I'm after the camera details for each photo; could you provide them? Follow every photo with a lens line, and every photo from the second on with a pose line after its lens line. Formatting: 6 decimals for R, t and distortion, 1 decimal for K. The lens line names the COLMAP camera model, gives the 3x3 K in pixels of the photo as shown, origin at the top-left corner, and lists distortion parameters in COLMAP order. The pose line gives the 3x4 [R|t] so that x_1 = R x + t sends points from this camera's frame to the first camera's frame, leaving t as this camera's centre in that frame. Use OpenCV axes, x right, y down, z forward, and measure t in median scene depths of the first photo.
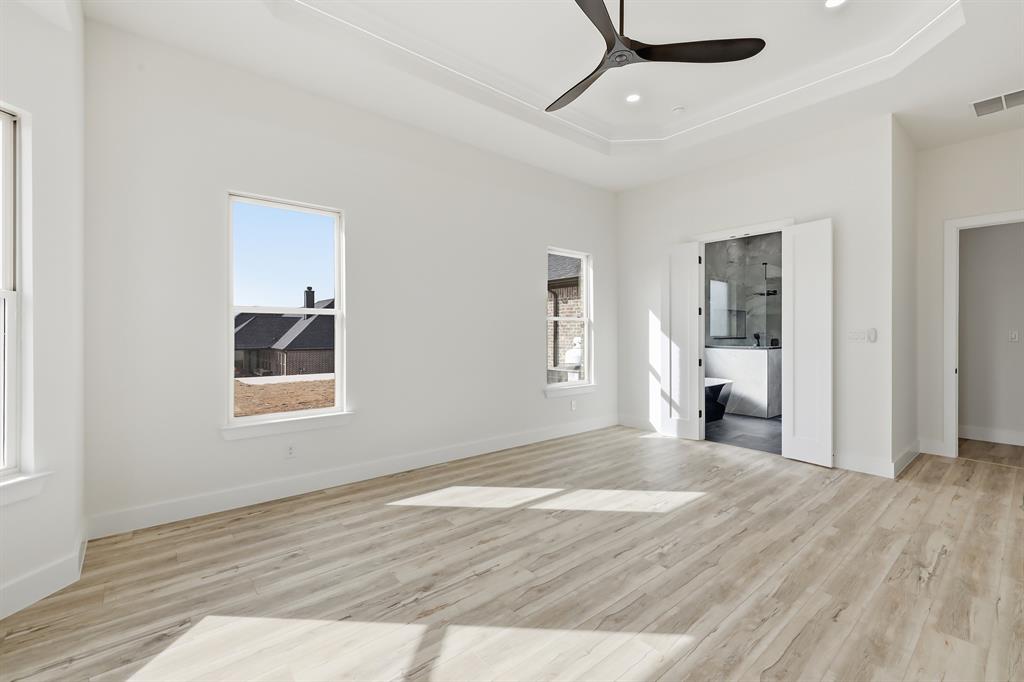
lens RADIAL K [[436.0, 0, 509.9], [0, 436.0, 337.7], [0, 0, 1]] dist [0.010872, -0.000077]
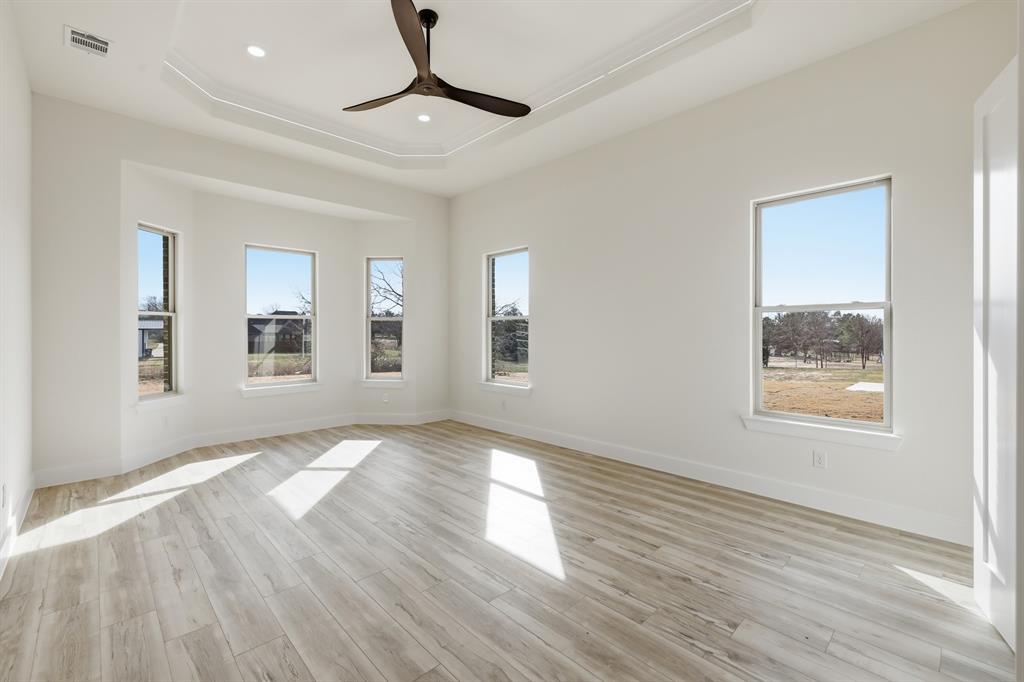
lens RADIAL K [[436.0, 0, 512.3], [0, 436.0, 336.1], [0, 0, 1]] dist [0.010872, -0.000077]
pose [[0.065245, 0.004288, -0.997860, 1.340061], [-0.007932, 0.999961, 0.003779, -0.010450], [0.997838, 0.007668, 0.065276, 1.080399]]
